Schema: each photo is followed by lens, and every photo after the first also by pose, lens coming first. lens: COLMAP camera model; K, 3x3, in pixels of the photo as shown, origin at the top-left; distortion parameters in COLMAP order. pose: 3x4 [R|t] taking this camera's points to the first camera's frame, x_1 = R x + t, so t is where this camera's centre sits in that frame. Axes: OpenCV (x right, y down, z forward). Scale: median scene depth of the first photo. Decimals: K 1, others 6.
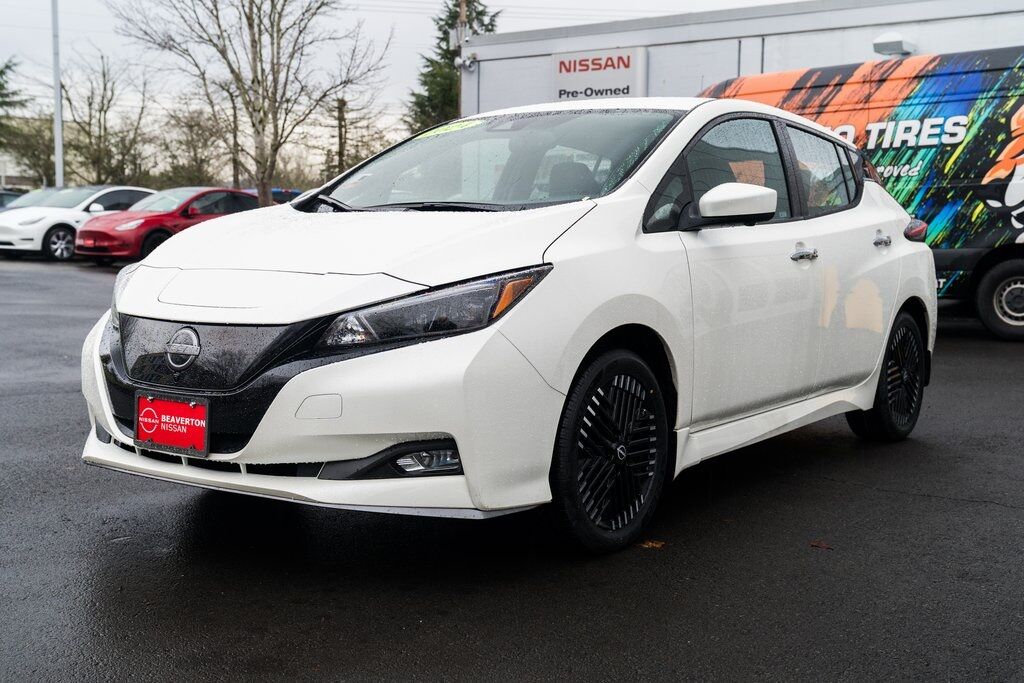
lens RADIAL K [[1201.5, 0, 482.2], [0, 1201.5, 339.7], [0, 0, 1]] dist [0.058877, -0.014714]
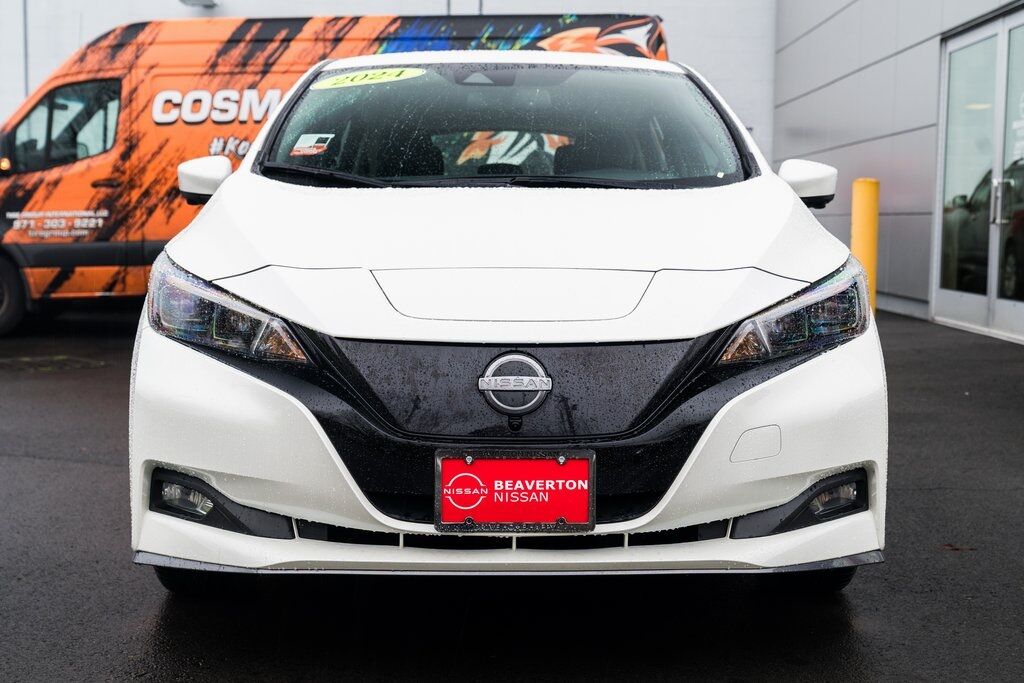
lens RADIAL K [[1495.3, 0, 512.0], [0, 1495.3, 341.5], [0, 0, 1]] dist [0.018886, 0.053335]
pose [[0.793938, -0.051670, 0.605800, -0.764509], [0.054978, 0.998402, 0.013104, -0.027883], [-0.605508, 0.022902, 0.795509, 0.304888]]
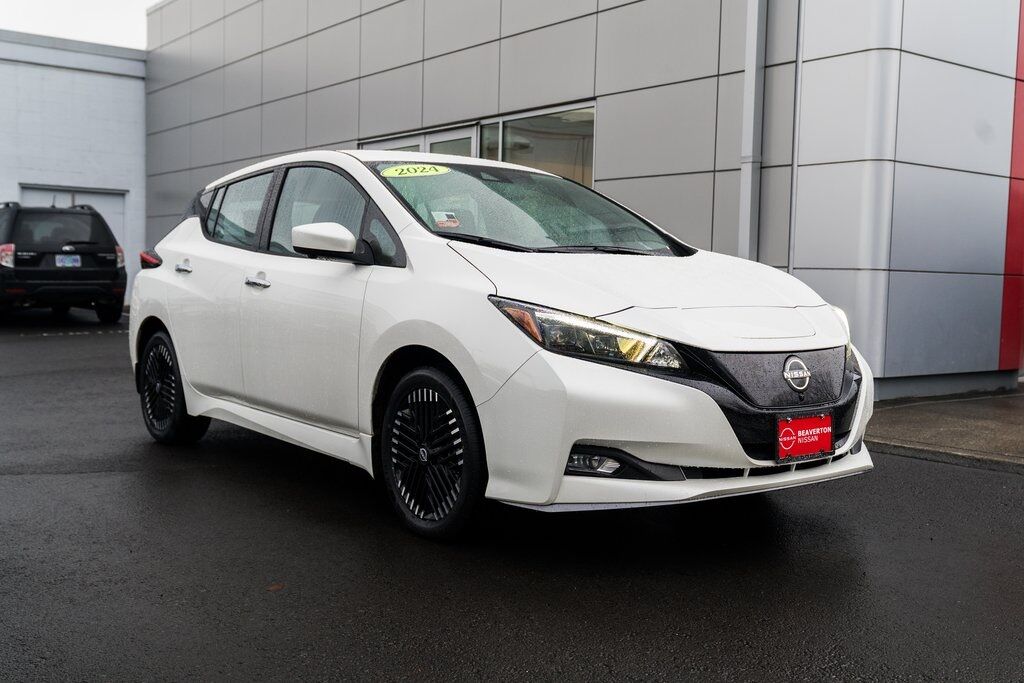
lens RADIAL K [[1096.8, 0, 513.2], [0, 1096.8, 340.2], [0, 0, 1]] dist [-0.017109, -0.013973]
pose [[0.268734, -0.064135, 0.961077, -1.355583], [0.068632, 0.996520, 0.047309, -0.096119], [-0.960766, 0.053247, 0.272201, 0.959366]]
